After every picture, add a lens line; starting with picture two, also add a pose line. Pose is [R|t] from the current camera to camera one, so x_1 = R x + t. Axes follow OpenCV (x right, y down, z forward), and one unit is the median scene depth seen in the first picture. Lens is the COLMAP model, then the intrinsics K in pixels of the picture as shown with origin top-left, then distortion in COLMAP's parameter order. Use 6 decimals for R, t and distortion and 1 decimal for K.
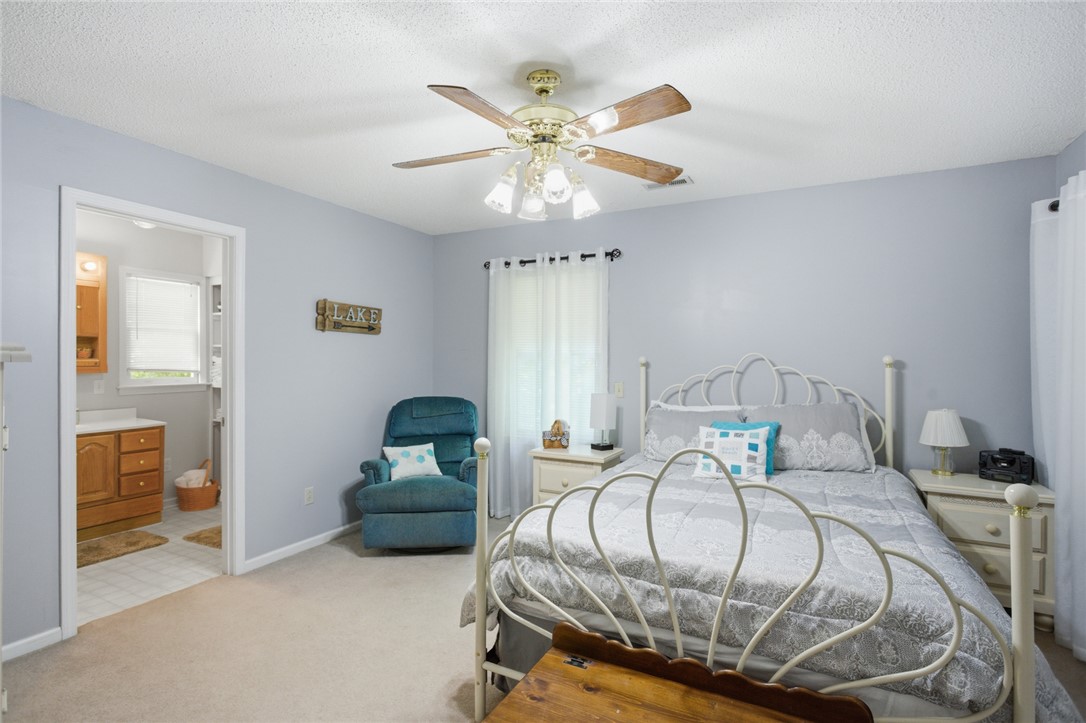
lens RADIAL K [[529.7, 0, 539.8], [0, 529.7, 363.3], [0, 0, 1]] dist [-0.000545, 0.000464]
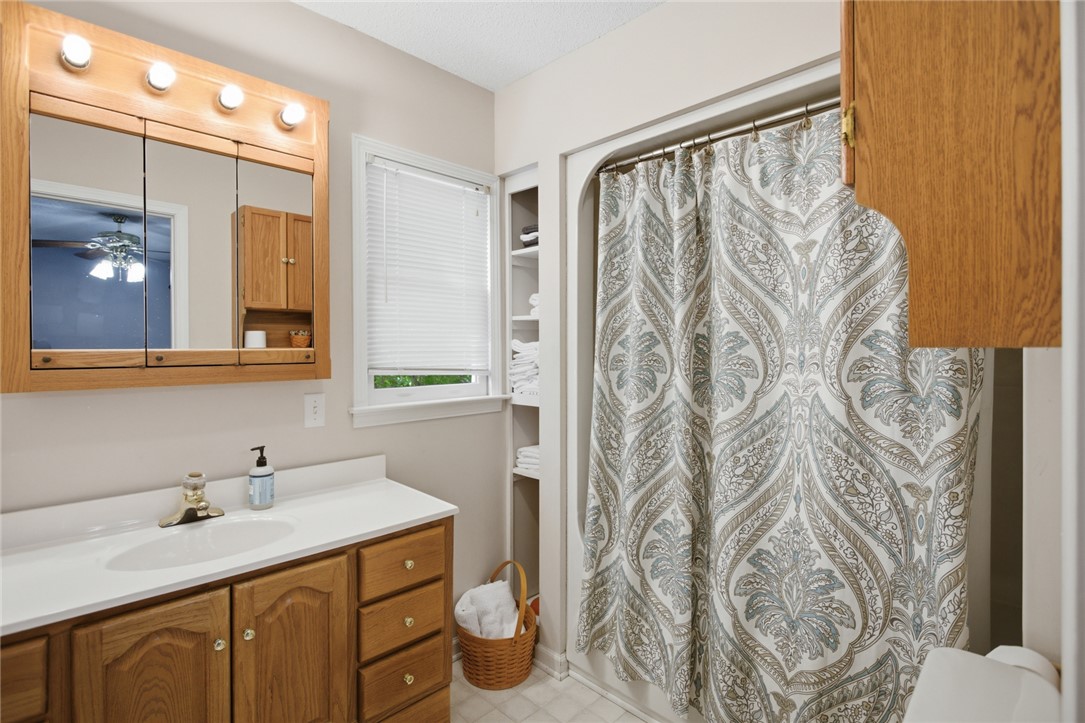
lens RADIAL K [[529.3, 0, 546.7], [0, 529.3, 356.1], [0, 0, 1]] dist [-0.000545, 0.000464]
pose [[0.955147, 0.000535, -0.296132, -0.527308], [0.001713, 0.999972, 0.007329, -0.002674], [0.296127, -0.007508, 0.955119, 0.648165]]
